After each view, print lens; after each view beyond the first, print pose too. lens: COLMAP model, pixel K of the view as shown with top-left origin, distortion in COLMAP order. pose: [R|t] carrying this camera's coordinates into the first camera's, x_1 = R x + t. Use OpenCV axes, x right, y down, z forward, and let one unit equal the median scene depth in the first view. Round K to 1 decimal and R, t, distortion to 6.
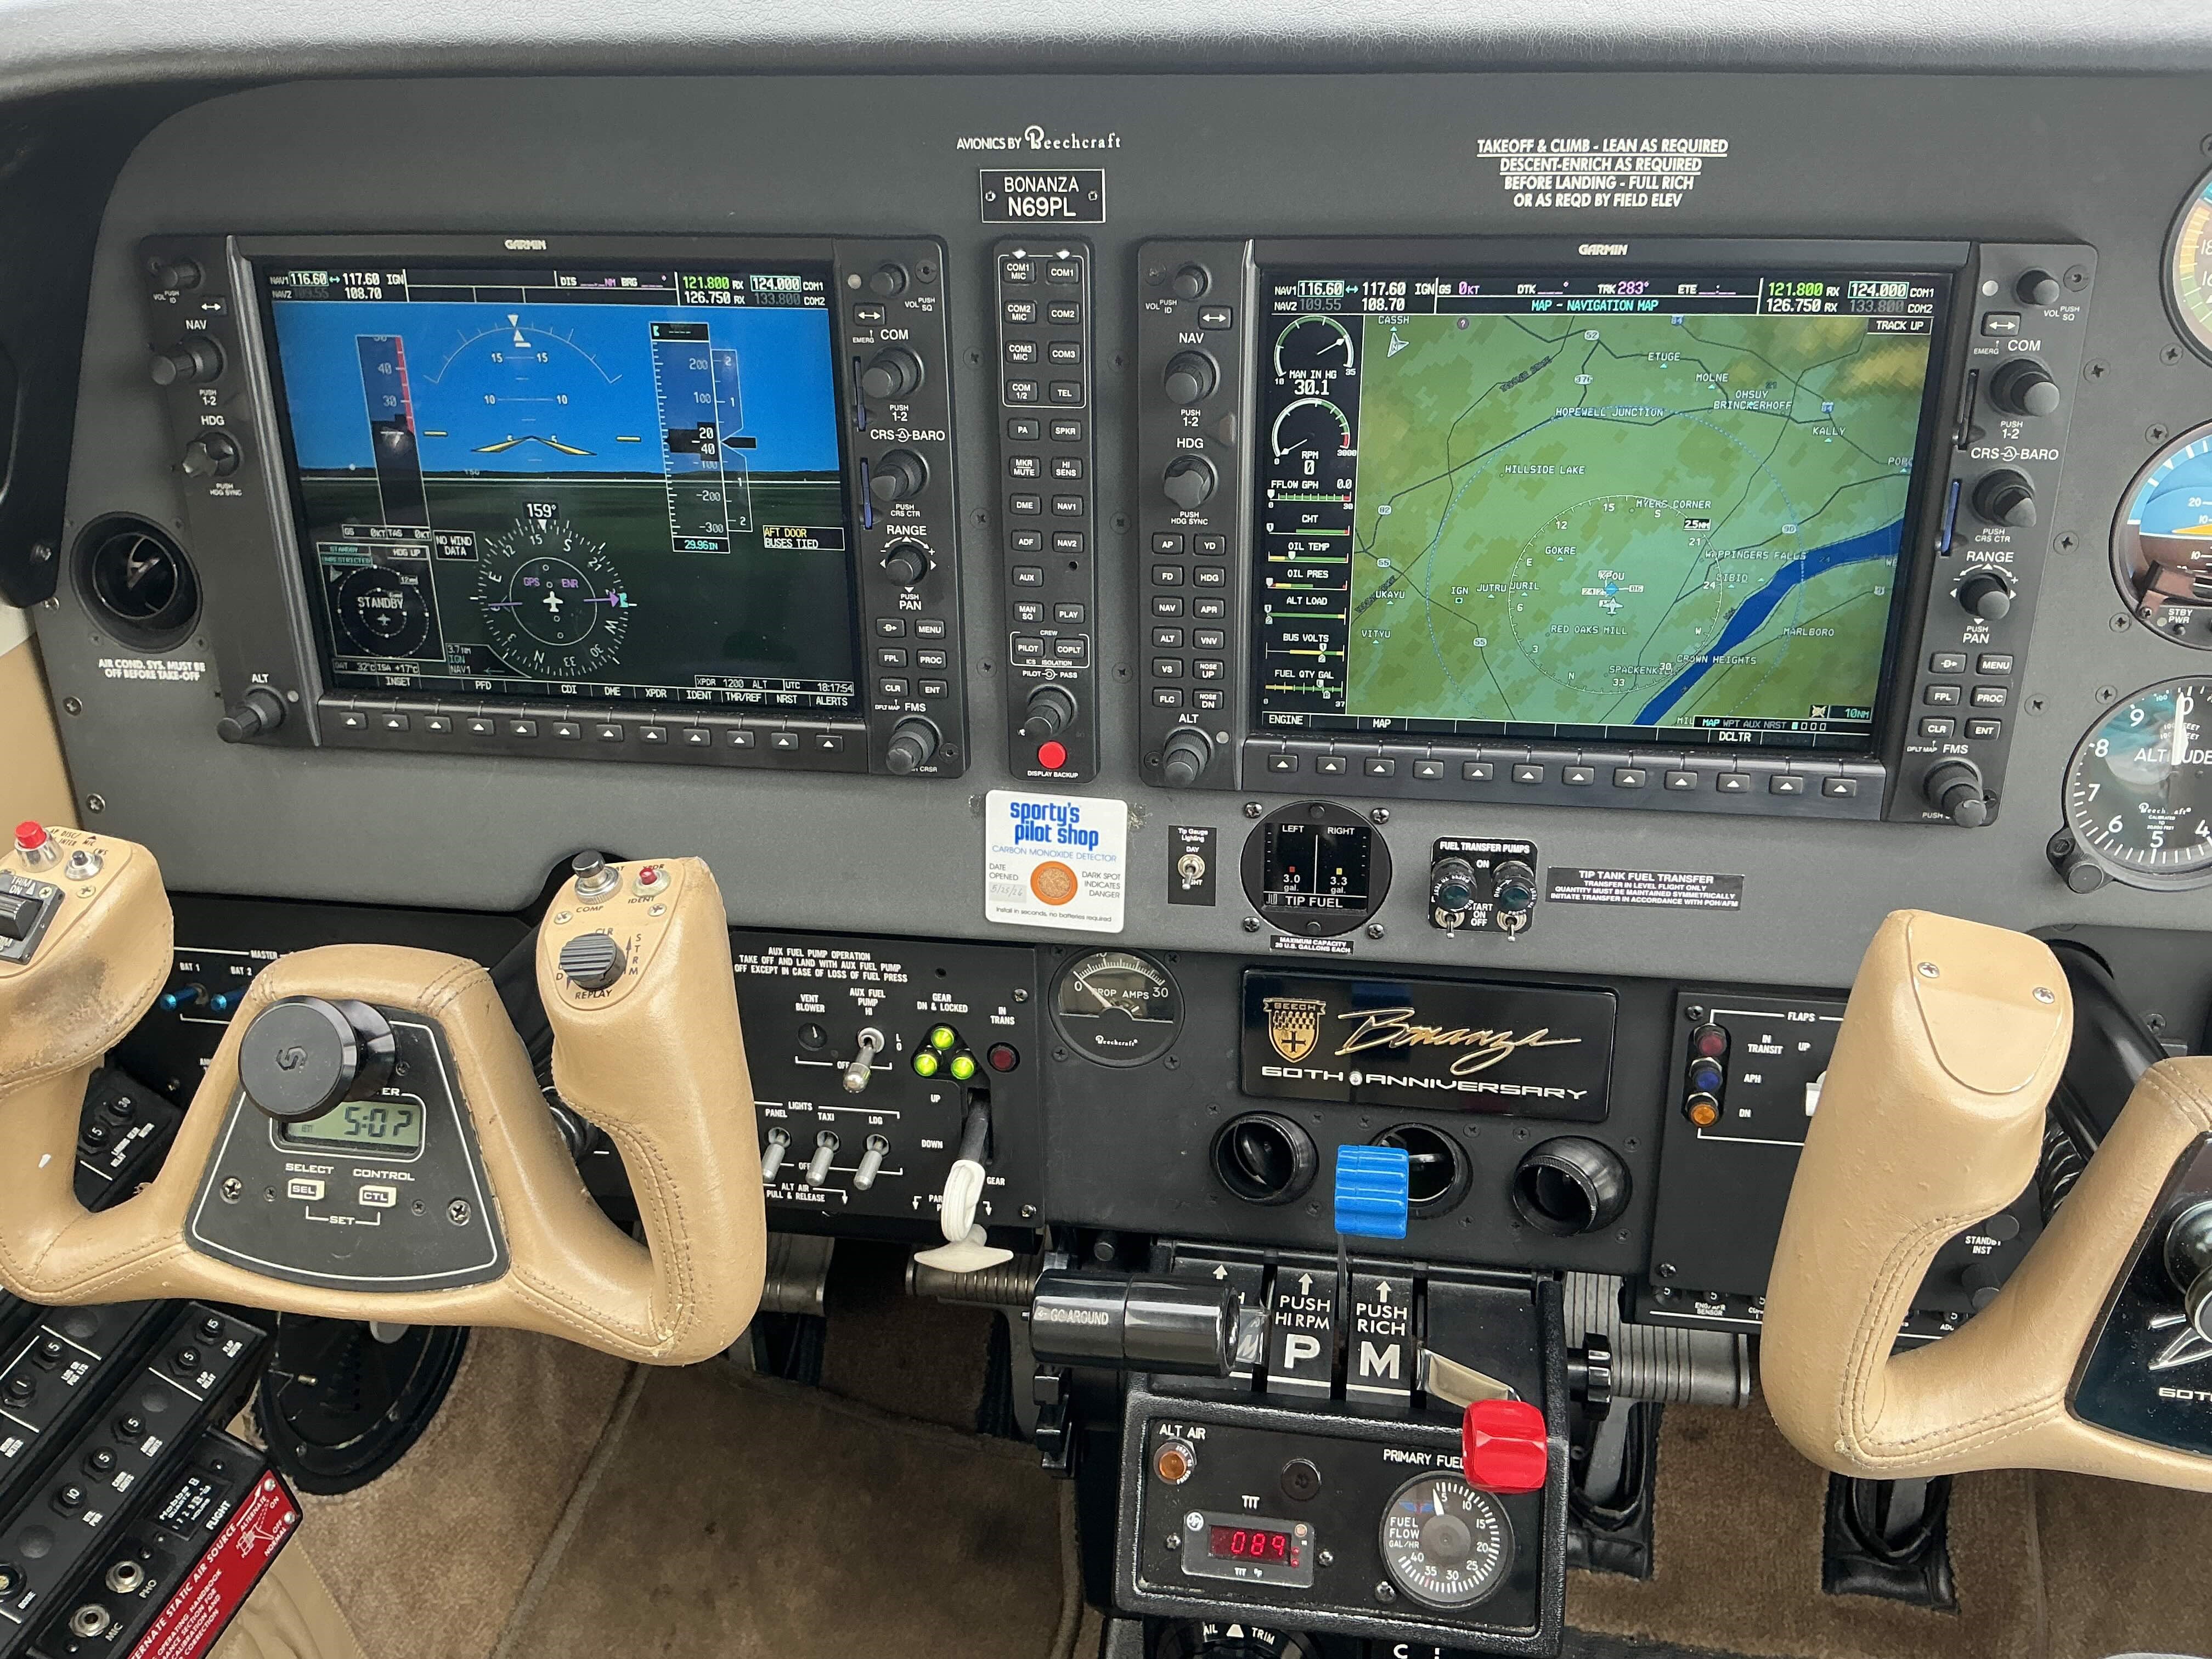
lens RADIAL K [[1841.3, 0, 1109.2], [0, 1841.3, 855.7], [0, 0, 1]] dist [0.128471, -0.253593]
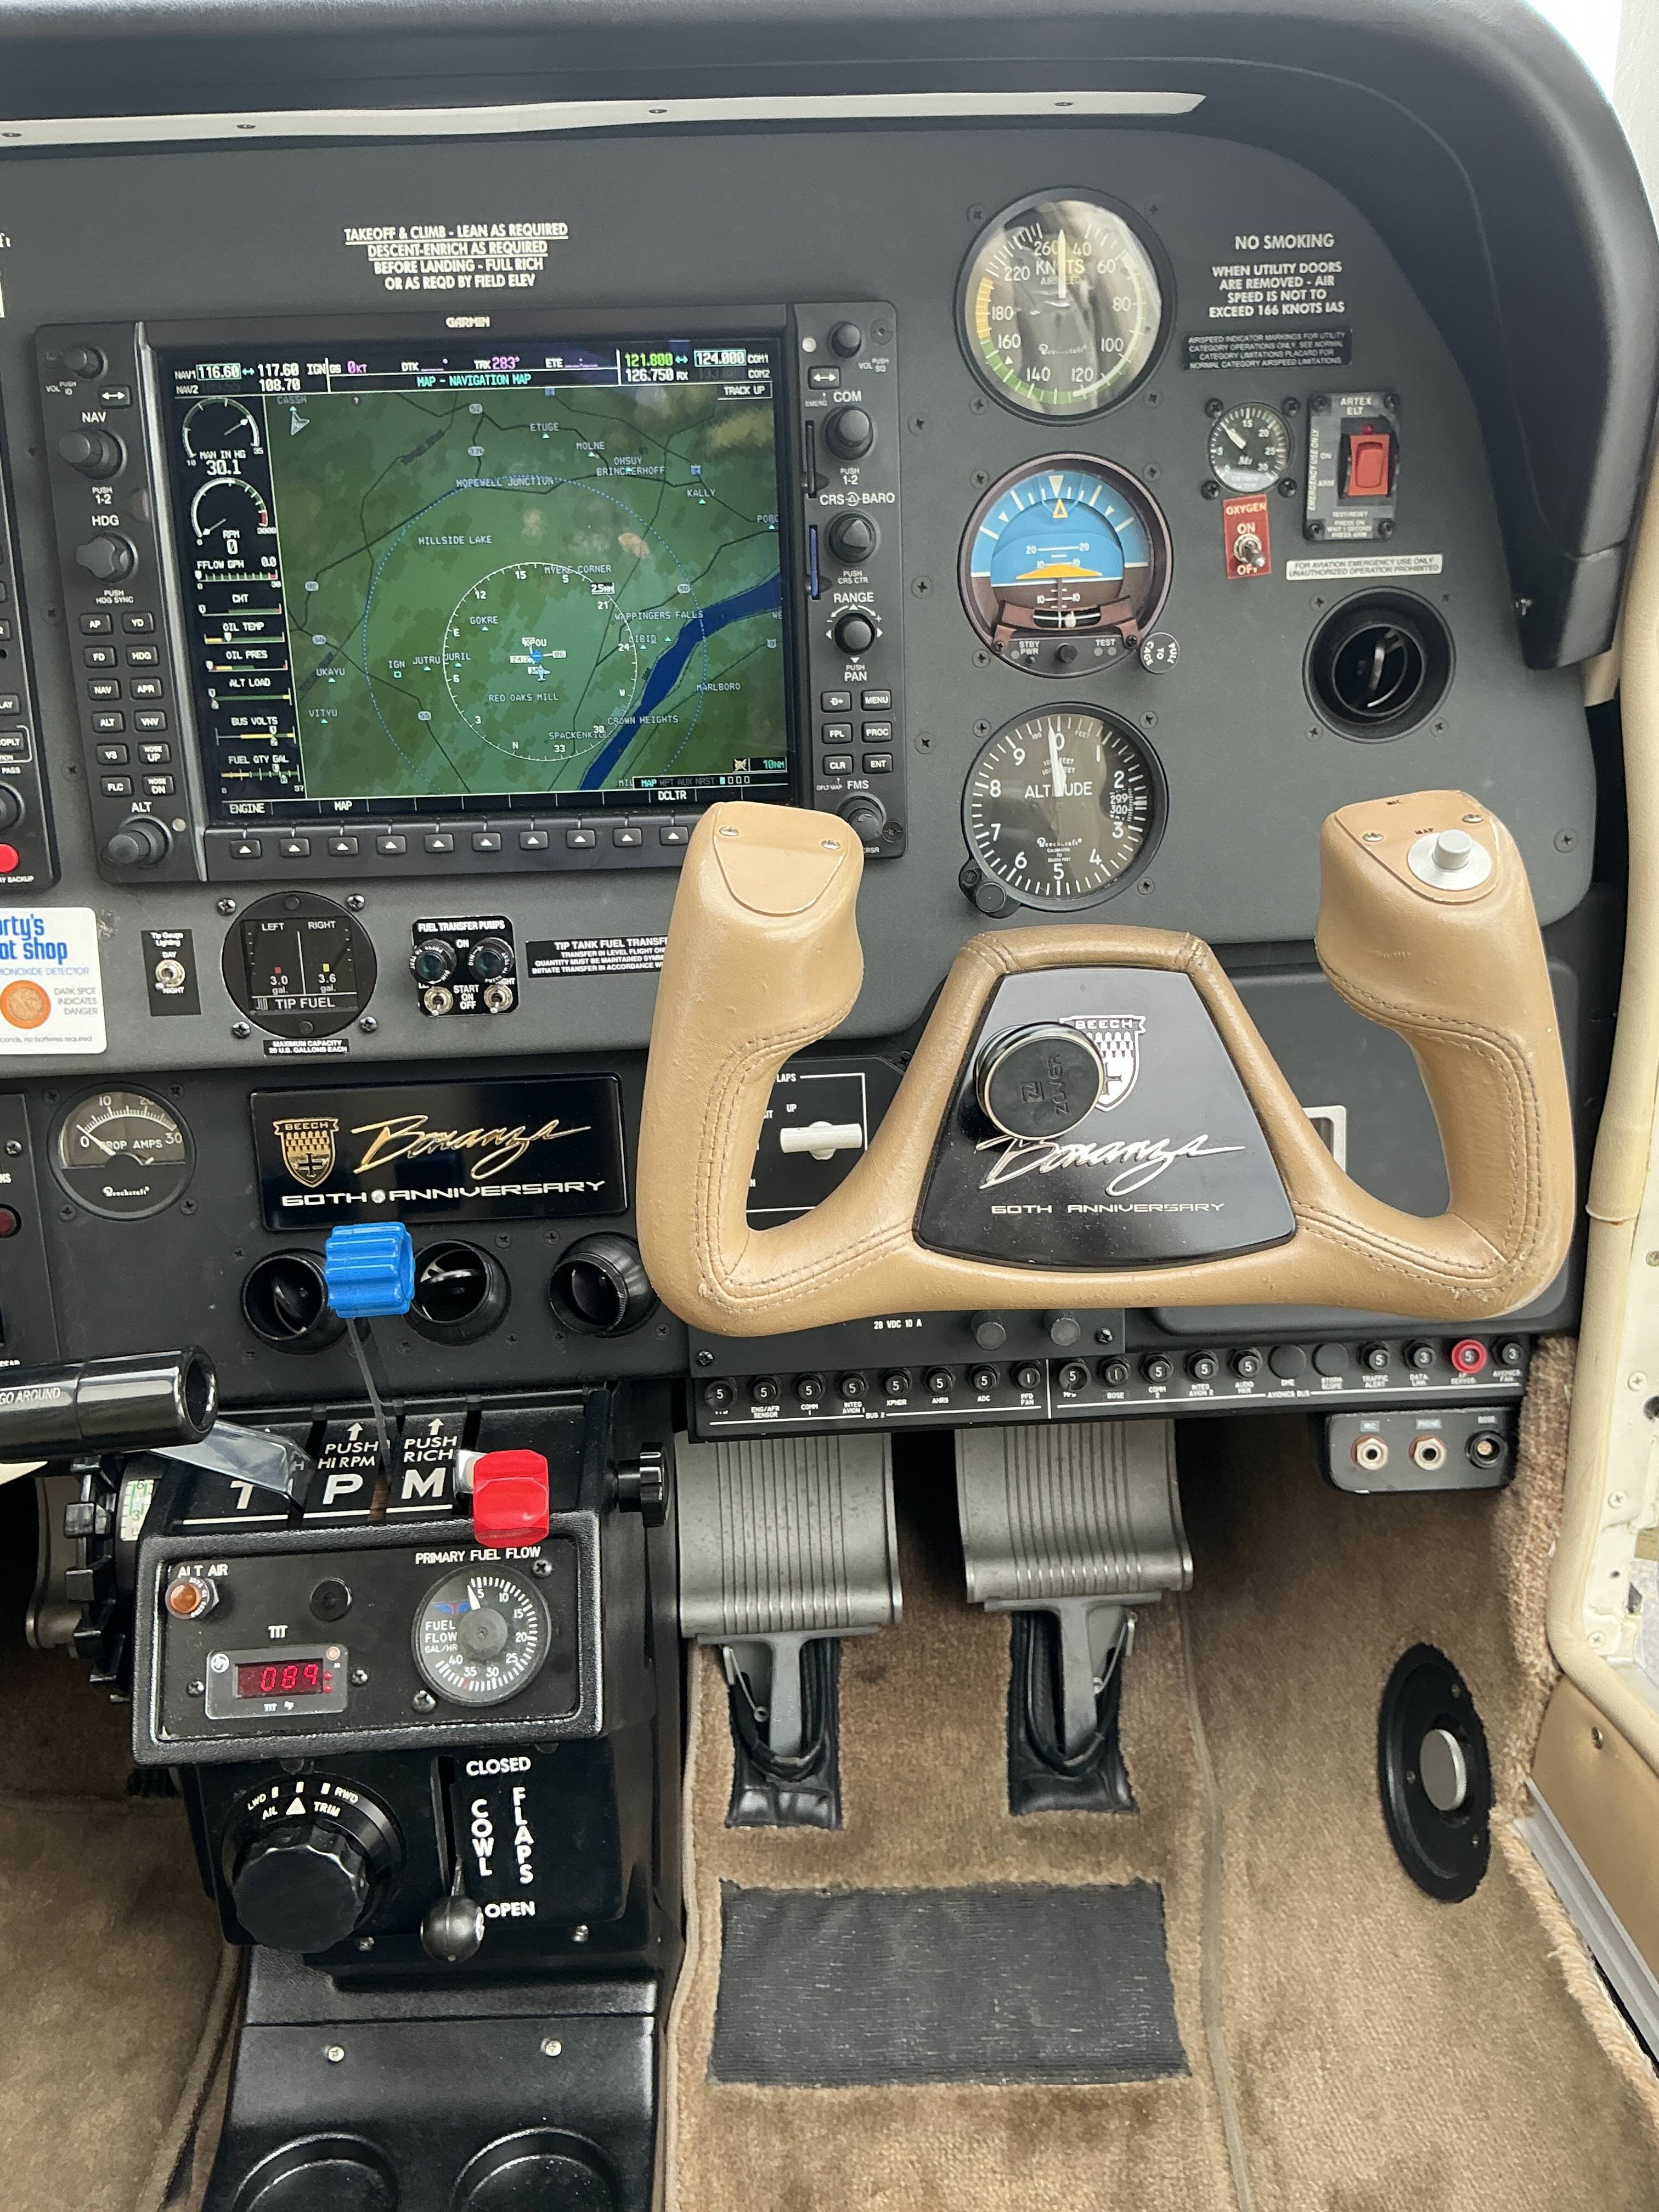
lens RADIAL K [[1841.3, 0, 820.7], [0, 1841.3, 1124.6], [0, 0, 1]] dist [0.128471, -0.253593]
pose [[0.977816, -0.073286, 0.196226, 0.190962], [0.103762, 0.983252, -0.149833, 0.282706], [-0.181959, 0.166870, 0.969044, -0.014790]]
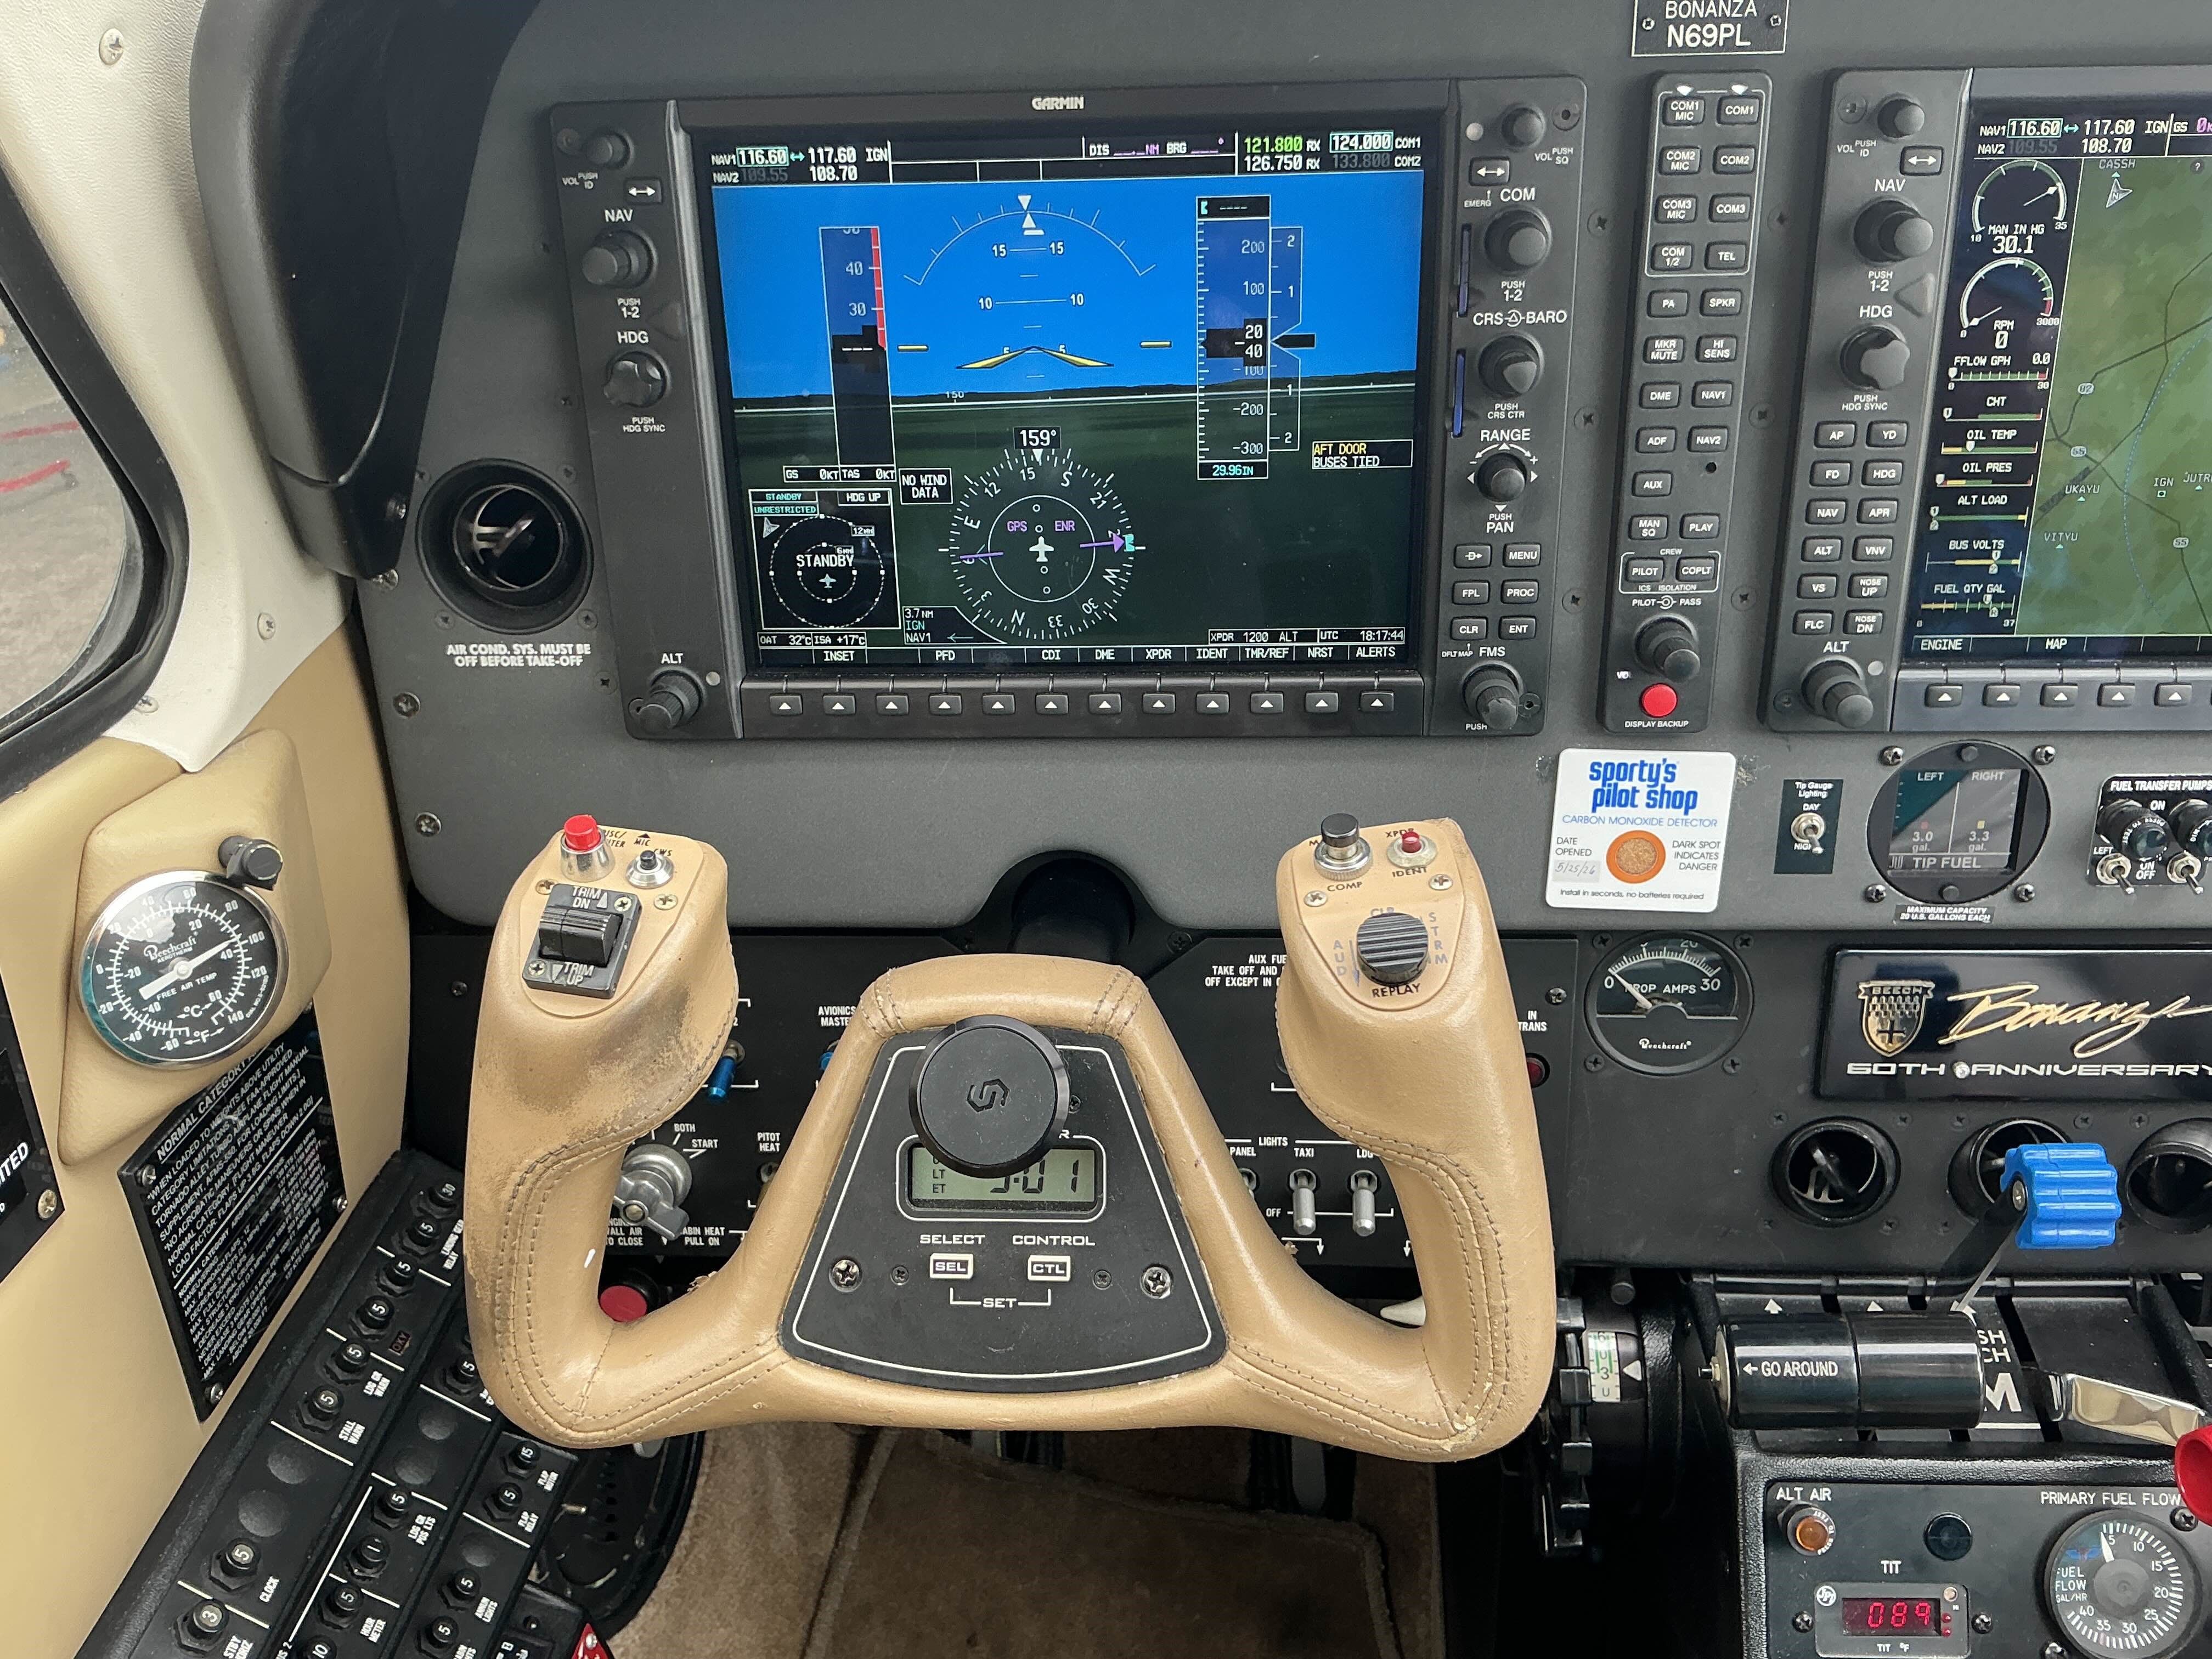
lens RADIAL K [[1841.3, 0, 1112.1], [0, 1841.3, 858.1], [0, 0, 1]] dist [0.128471, -0.253593]
pose [[0.994810, -0.049502, 0.088899, -0.365478], [0.051649, 0.998423, -0.022009, 0.023321], [-0.087669, 0.026486, 0.995797, 0.182516]]
